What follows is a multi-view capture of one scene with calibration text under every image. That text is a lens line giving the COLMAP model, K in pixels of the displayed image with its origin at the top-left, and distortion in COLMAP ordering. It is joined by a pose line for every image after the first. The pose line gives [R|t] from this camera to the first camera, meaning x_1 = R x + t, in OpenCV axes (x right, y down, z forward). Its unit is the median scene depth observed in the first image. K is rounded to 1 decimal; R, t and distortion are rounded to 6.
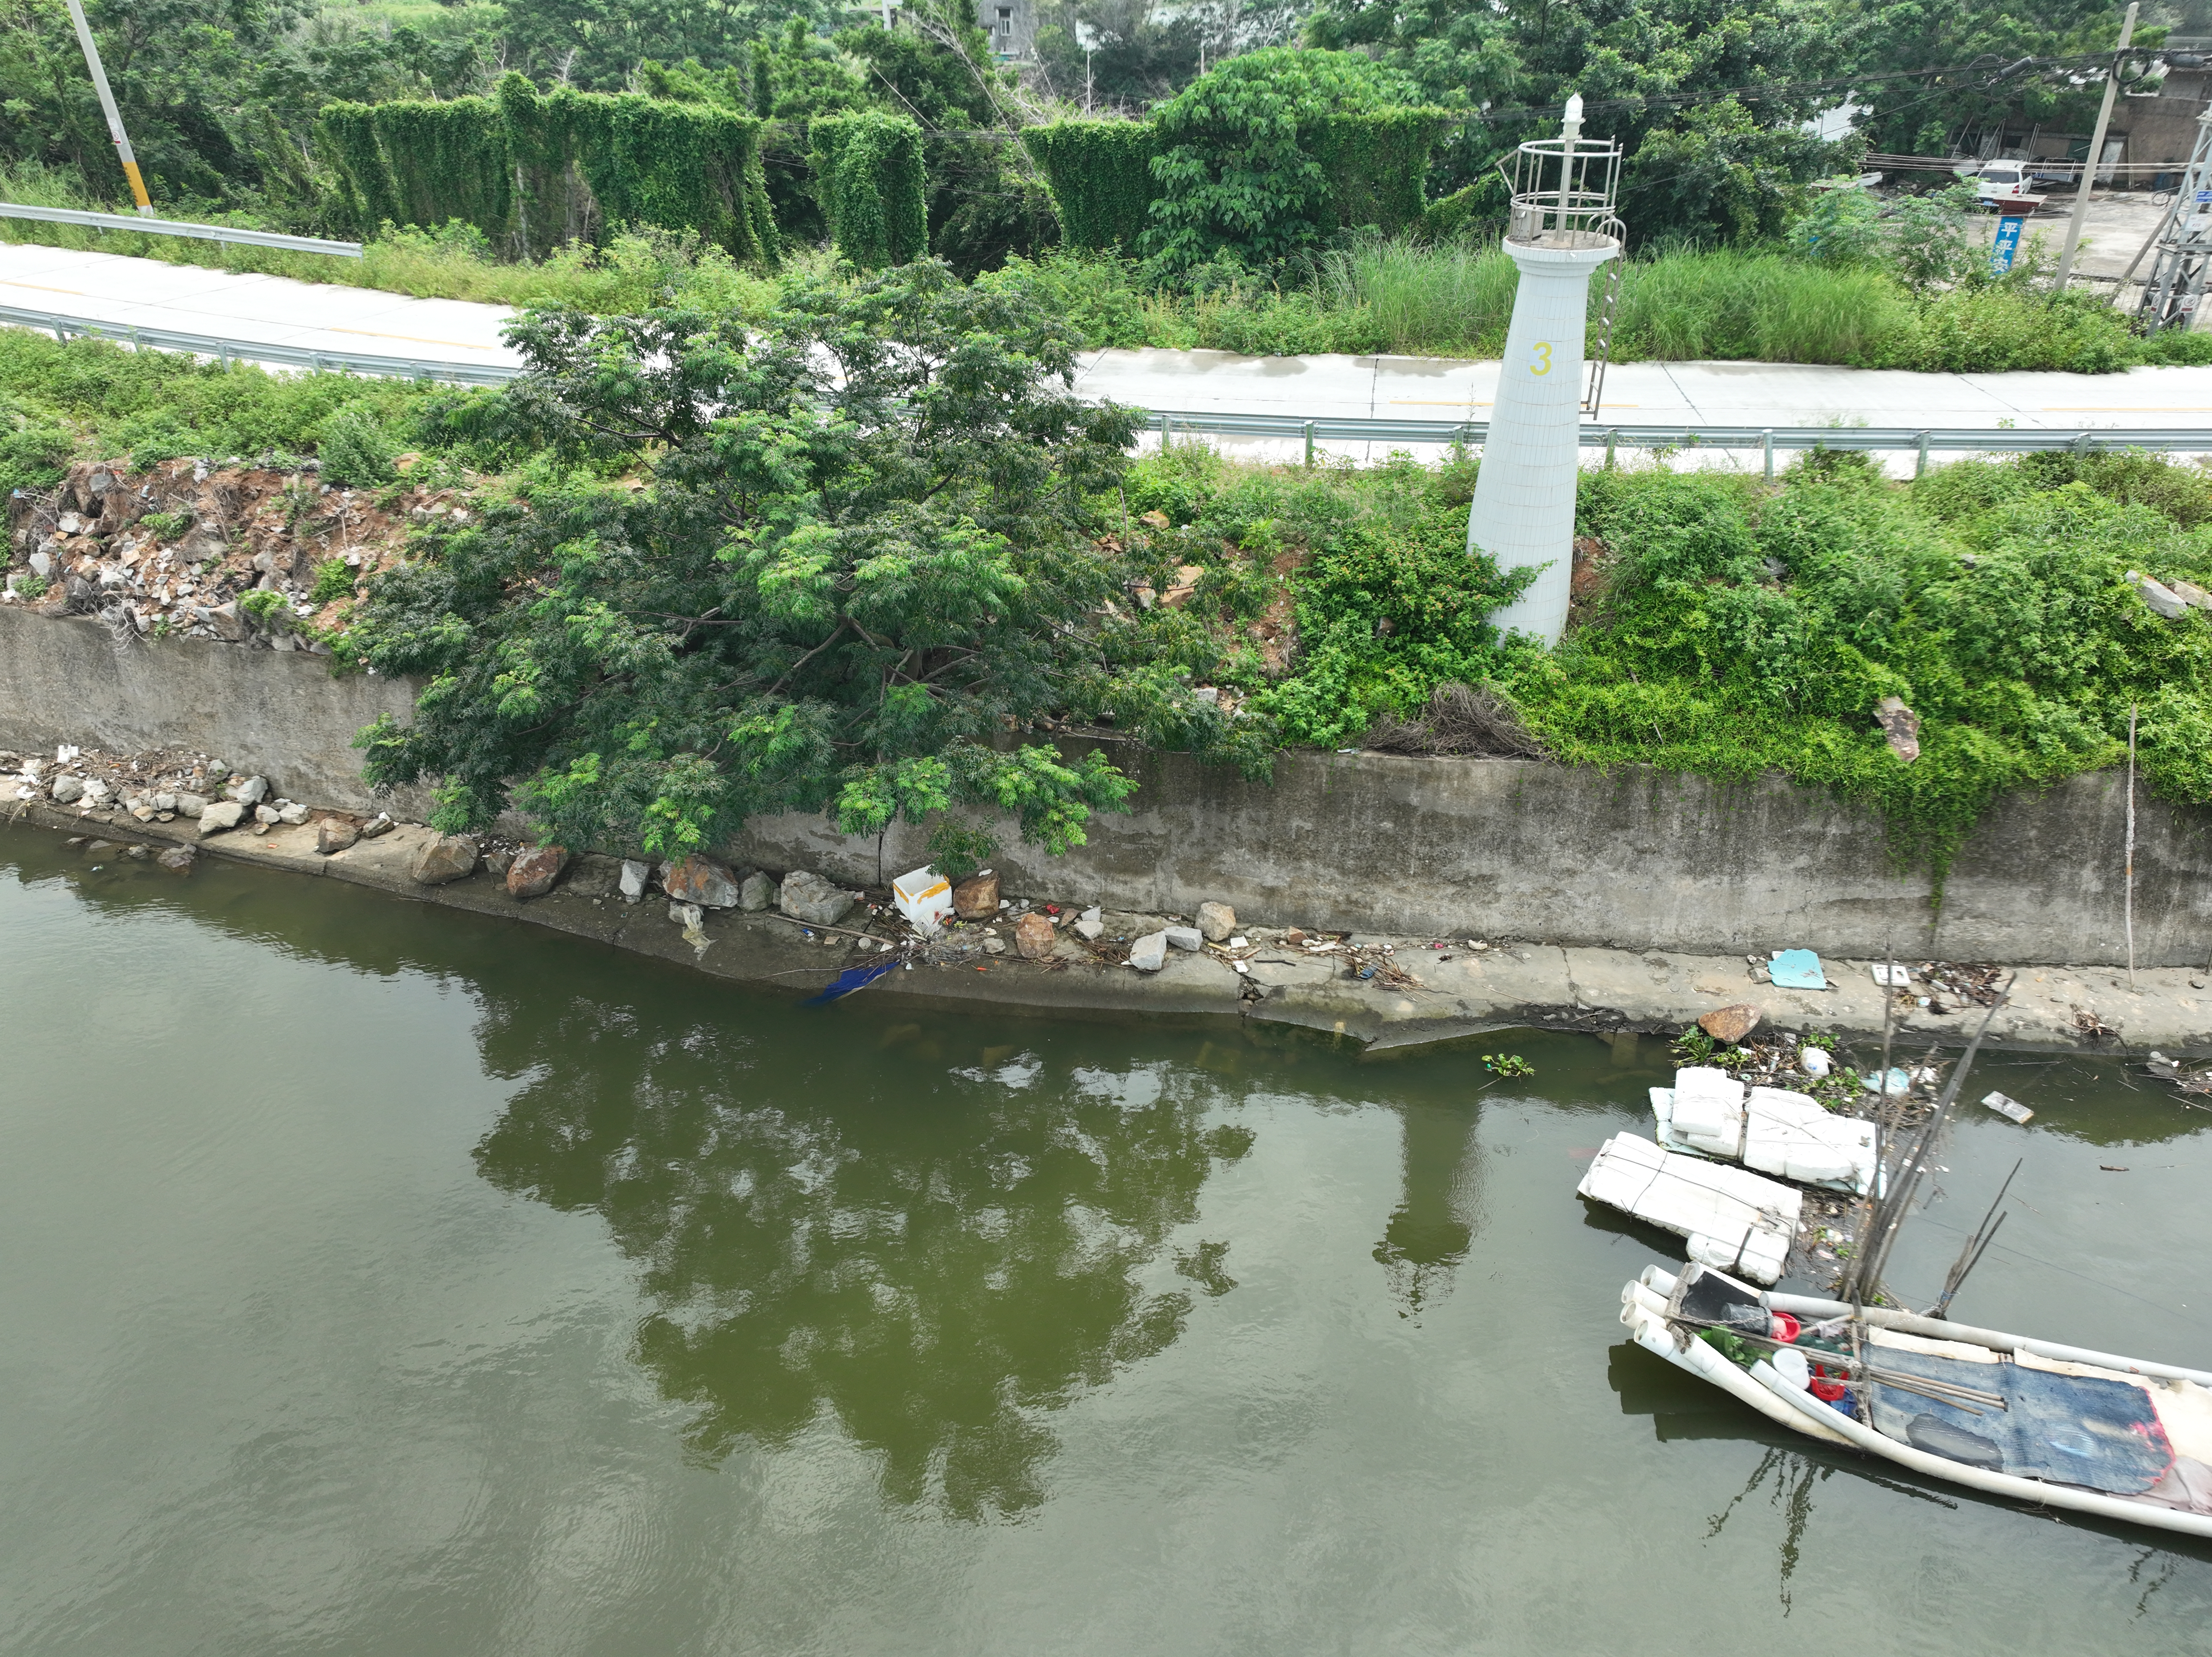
lens RADIAL K [[1566.6, 0, 1103.8], [0, 1566.6, 829.4], [0, 0, 1]] dist [-0.011720, 0.028832]
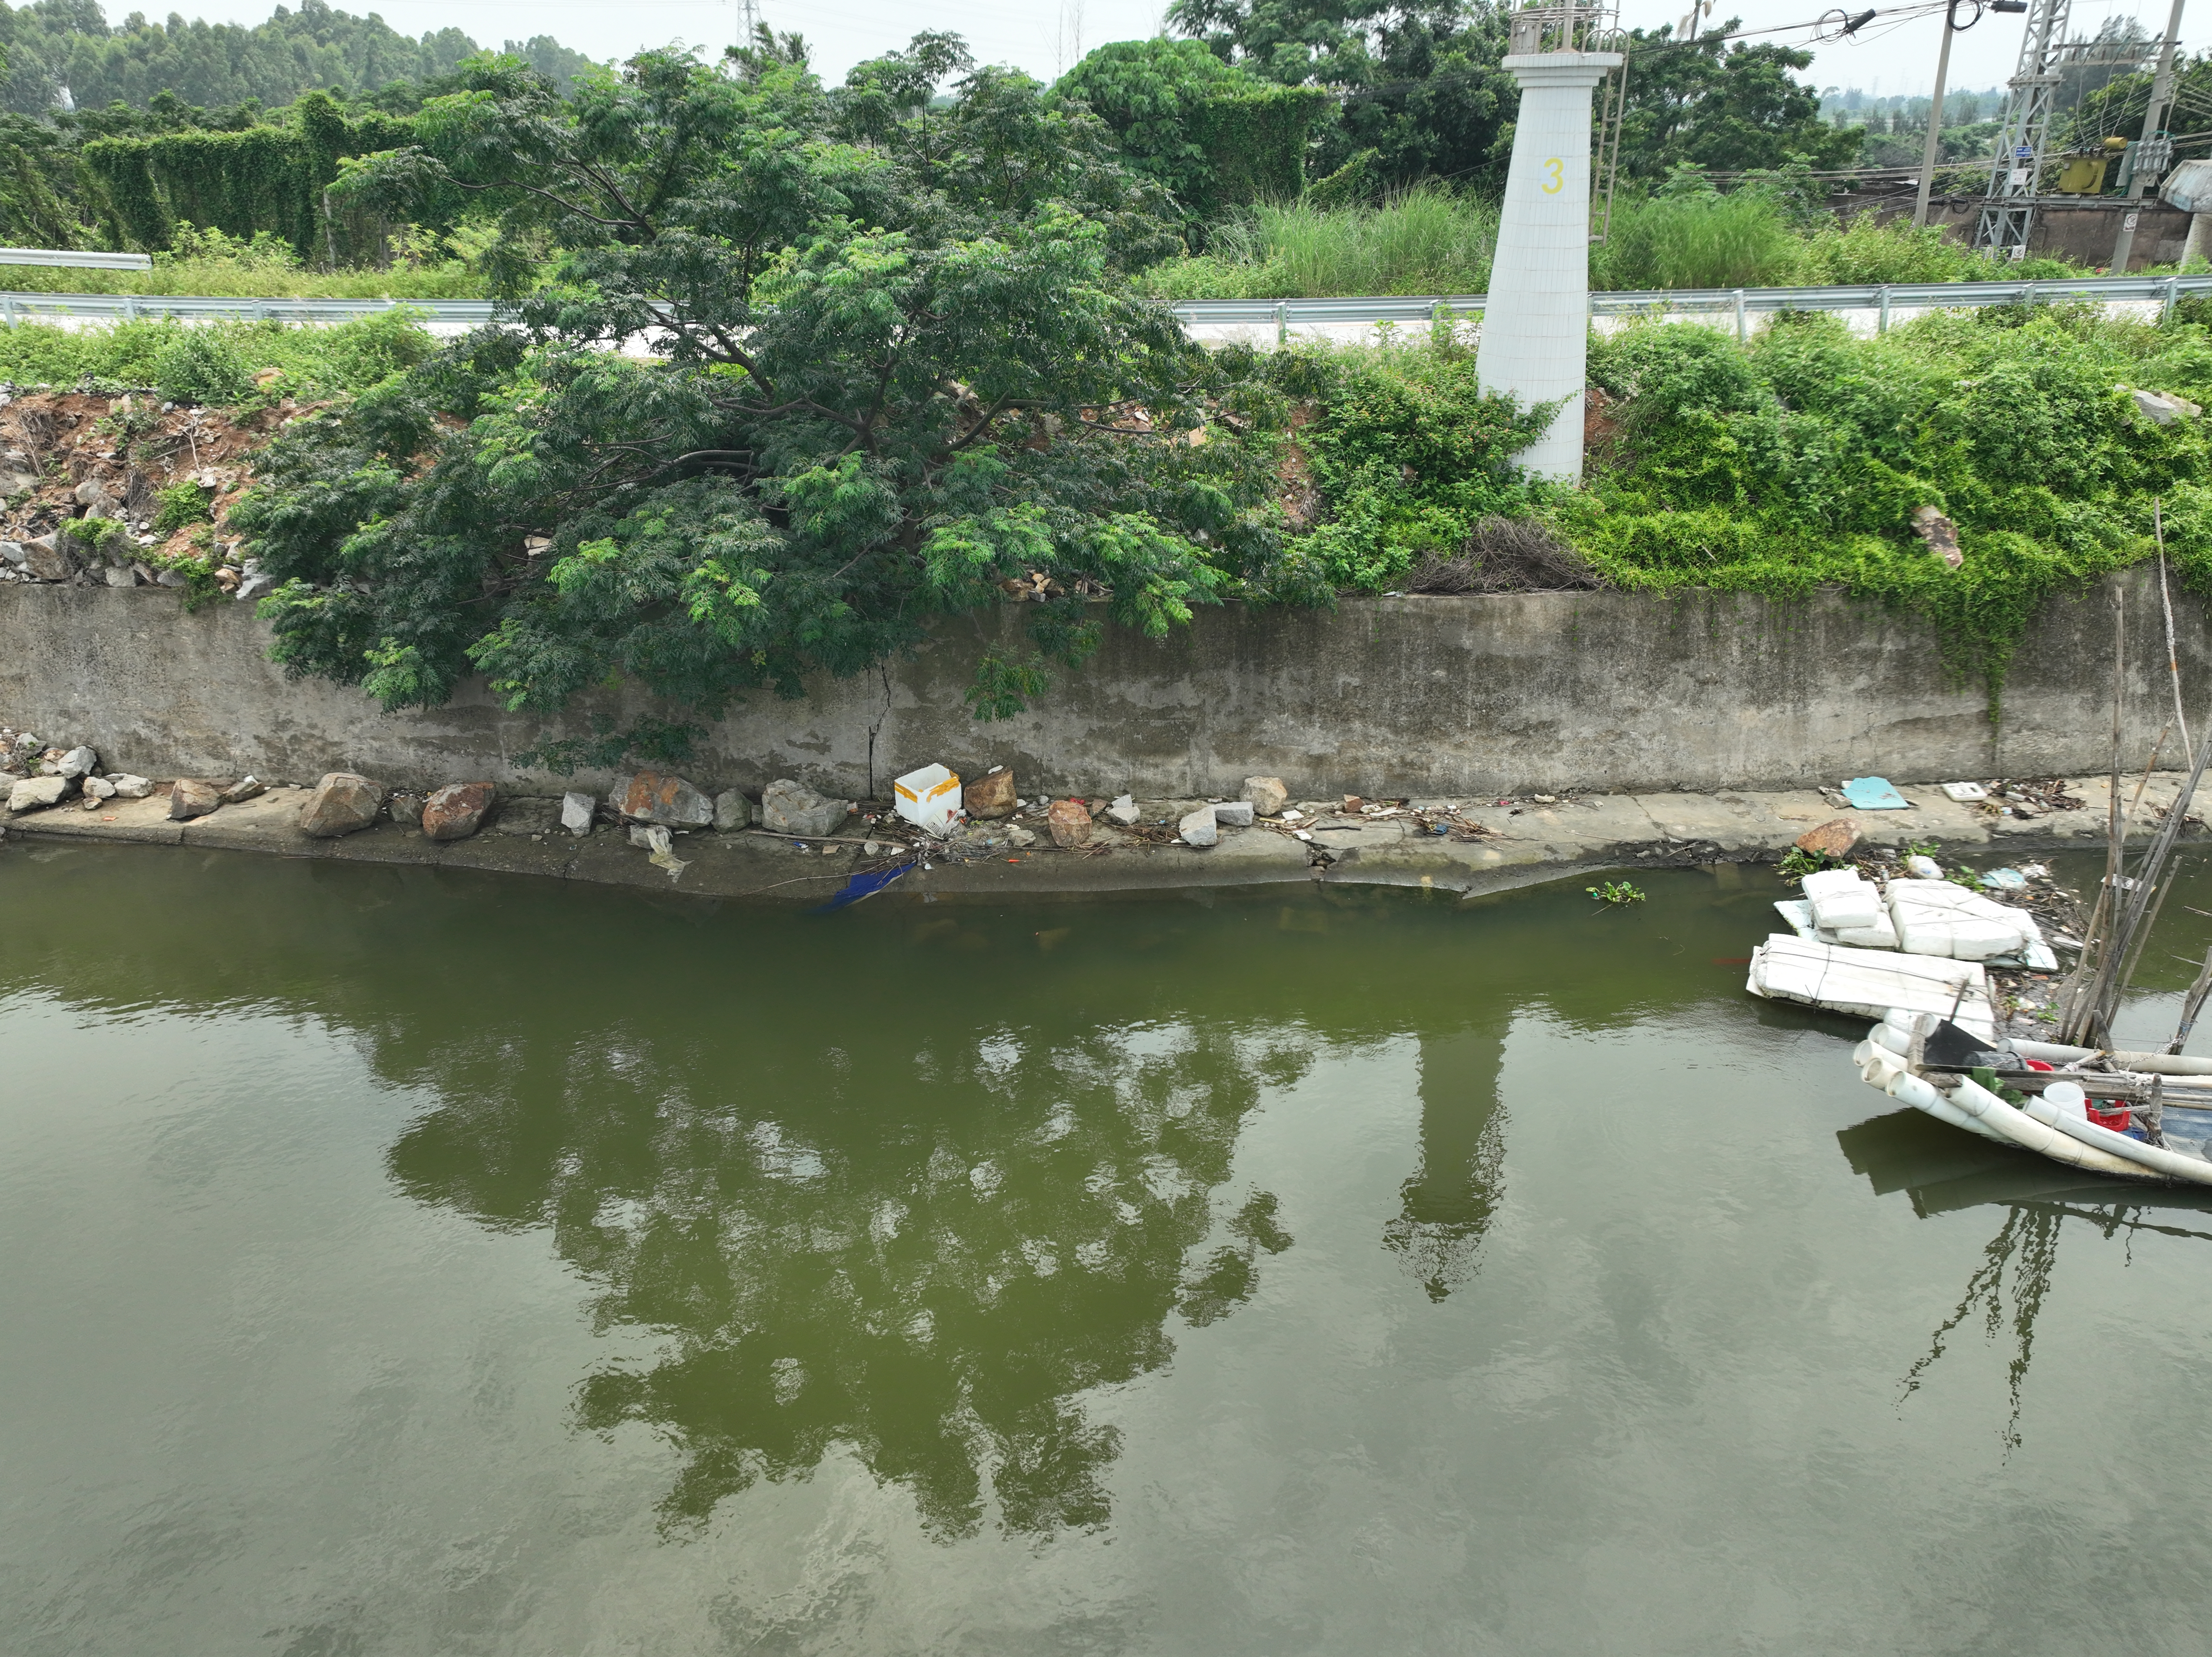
lens RADIAL K [[1566.6, 0, 1100.5], [0, 1566.6, 837.9], [0, 0, 1]] dist [-0.011720, 0.028832]
pose [[0.986123, -0.068448, 0.151250, -0.154823], [0.085950, 0.989941, -0.112381, 0.171463], [-0.142036, 0.123821, 0.982087, 0.128746]]
